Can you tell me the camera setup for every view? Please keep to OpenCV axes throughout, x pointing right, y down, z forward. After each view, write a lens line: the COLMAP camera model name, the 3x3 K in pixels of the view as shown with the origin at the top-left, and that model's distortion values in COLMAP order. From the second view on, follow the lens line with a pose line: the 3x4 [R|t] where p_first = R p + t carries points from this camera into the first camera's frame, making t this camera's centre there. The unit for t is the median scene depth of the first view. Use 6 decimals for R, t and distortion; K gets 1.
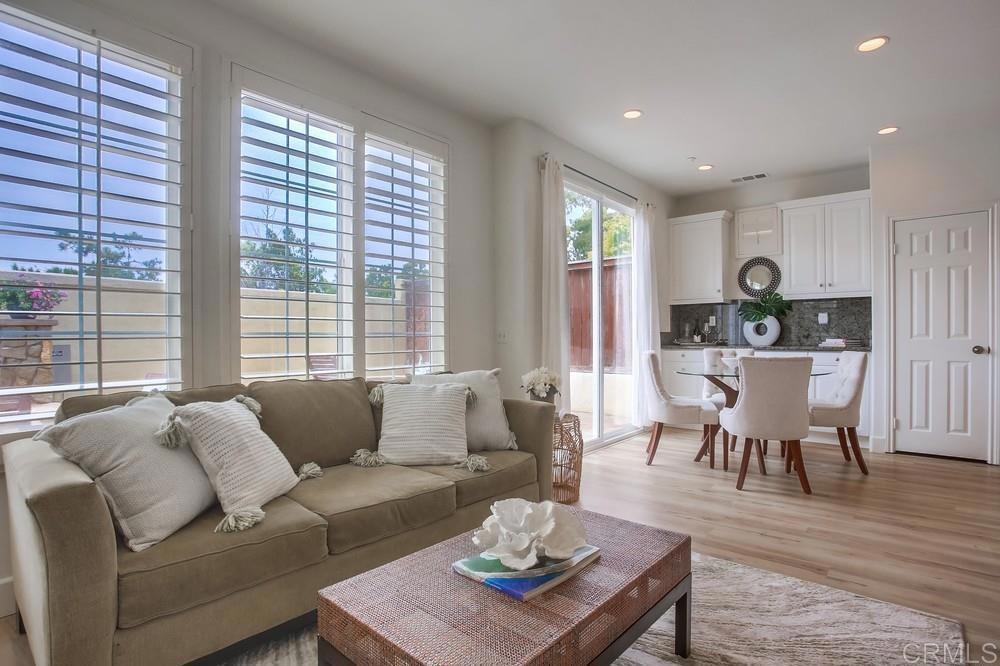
lens RADIAL K [[514.0, 0, 502.8], [0, 514.0, 336.3], [0, 0, 1]] dist [-0.054126, 0.023171]
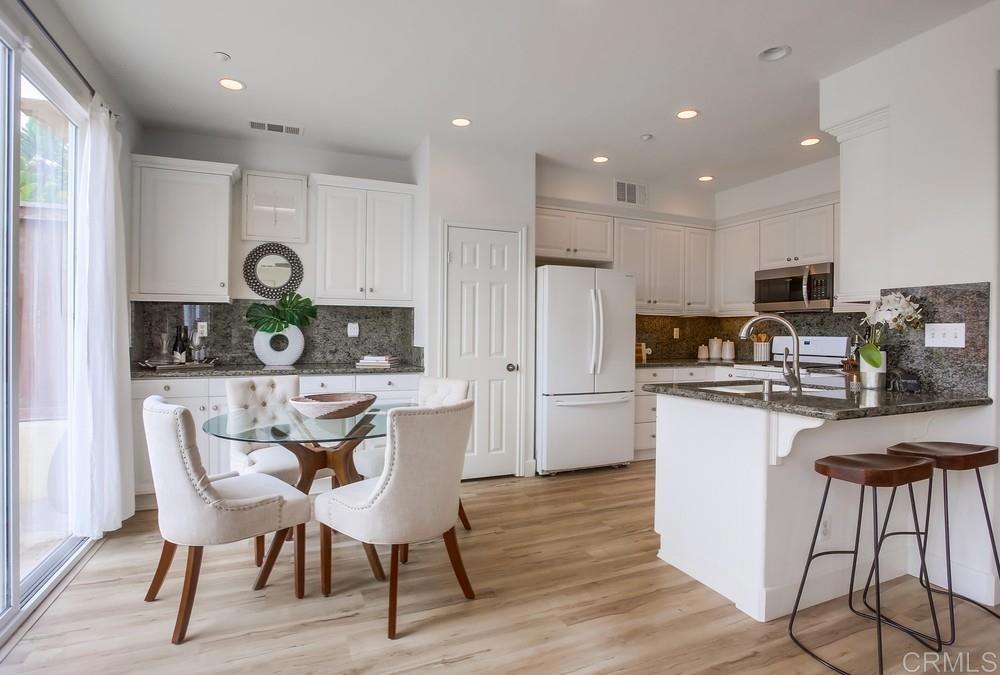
lens RADIAL K [[515.6, 0, 499.2], [0, 515.6, 334.2], [0, 0, 1]] dist [-0.057573, 0.015183]
pose [[0.451649, 0.004847, 0.892182, 0.002710], [-0.008804, 0.999961, -0.000976, -0.030352], [-0.892152, -0.007414, 0.451674, 0.422672]]
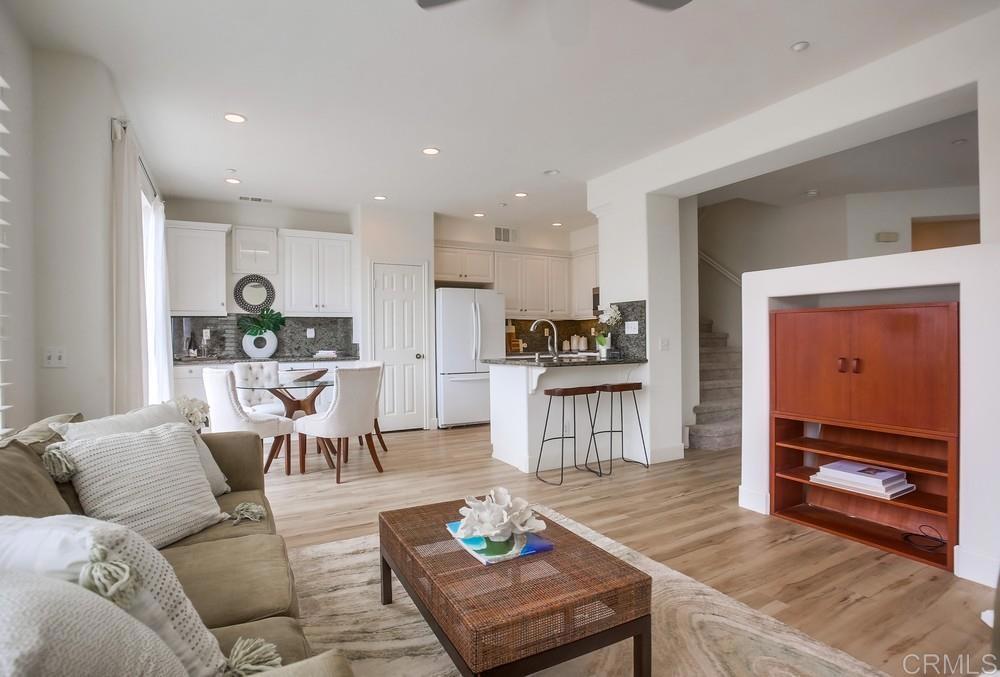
lens RADIAL K [[515.6, 0, 496.6], [0, 515.6, 339.8], [0, 0, 1]] dist [-0.057573, 0.015183]
pose [[0.371018, -0.002455, 0.928622, -0.323947], [0.010887, 0.999939, -0.001706, -0.013516], [-0.928562, 0.010743, 0.371022, 0.151092]]
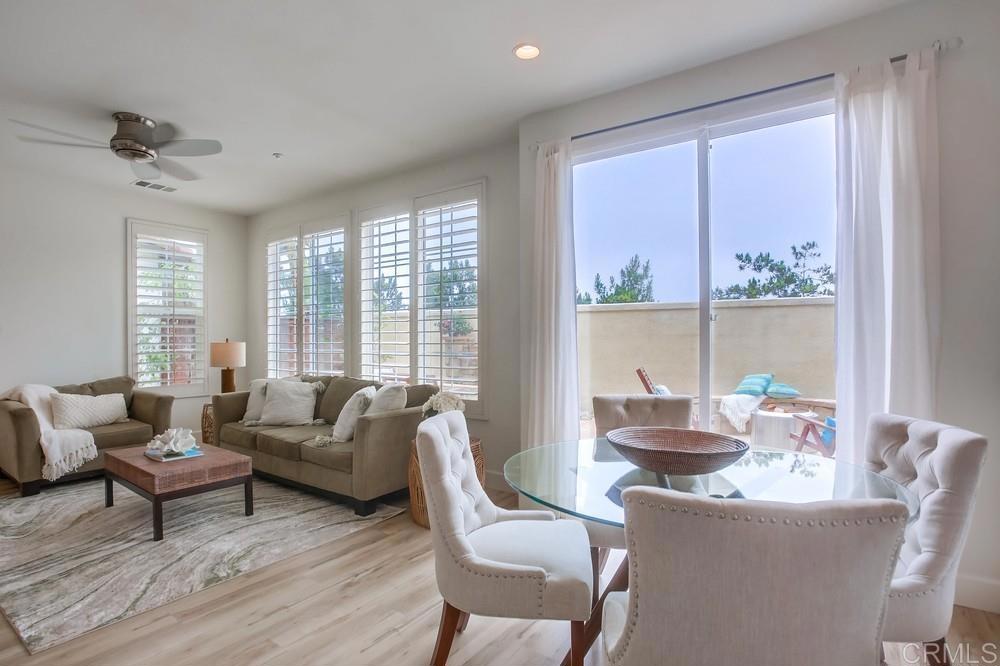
lens RADIAL K [[514.0, 0, 483.4], [0, 514.0, 342.5], [0, 0, 1]] dist [-0.054126, 0.023171]
pose [[0.058675, 0.013803, -0.998182, 0.708745], [0.002912, 0.999898, 0.013998, -0.032139], [0.998273, -0.003728, 0.058629, 0.662818]]
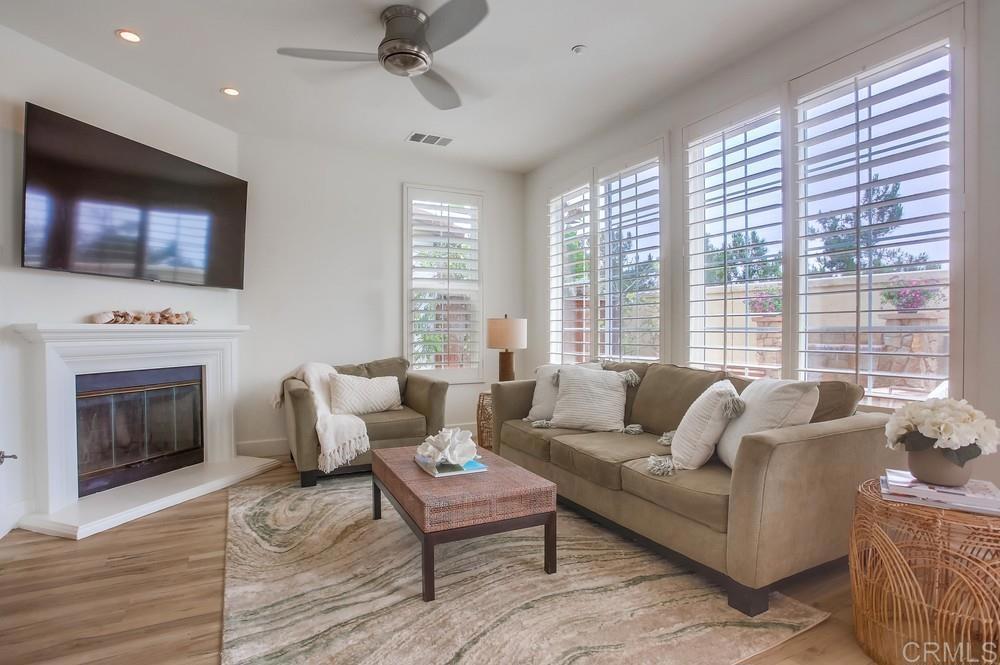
lens RADIAL K [[514.0, 0, 491.0], [0, 514.0, 332.2], [0, 0, 1]] dist [-0.054126, 0.023171]
pose [[-0.392566, 0.011280, -0.919655, 0.451174], [0.004955, 0.999936, 0.010150, -0.006656], [0.919710, -0.000572, -0.392597, 0.519958]]
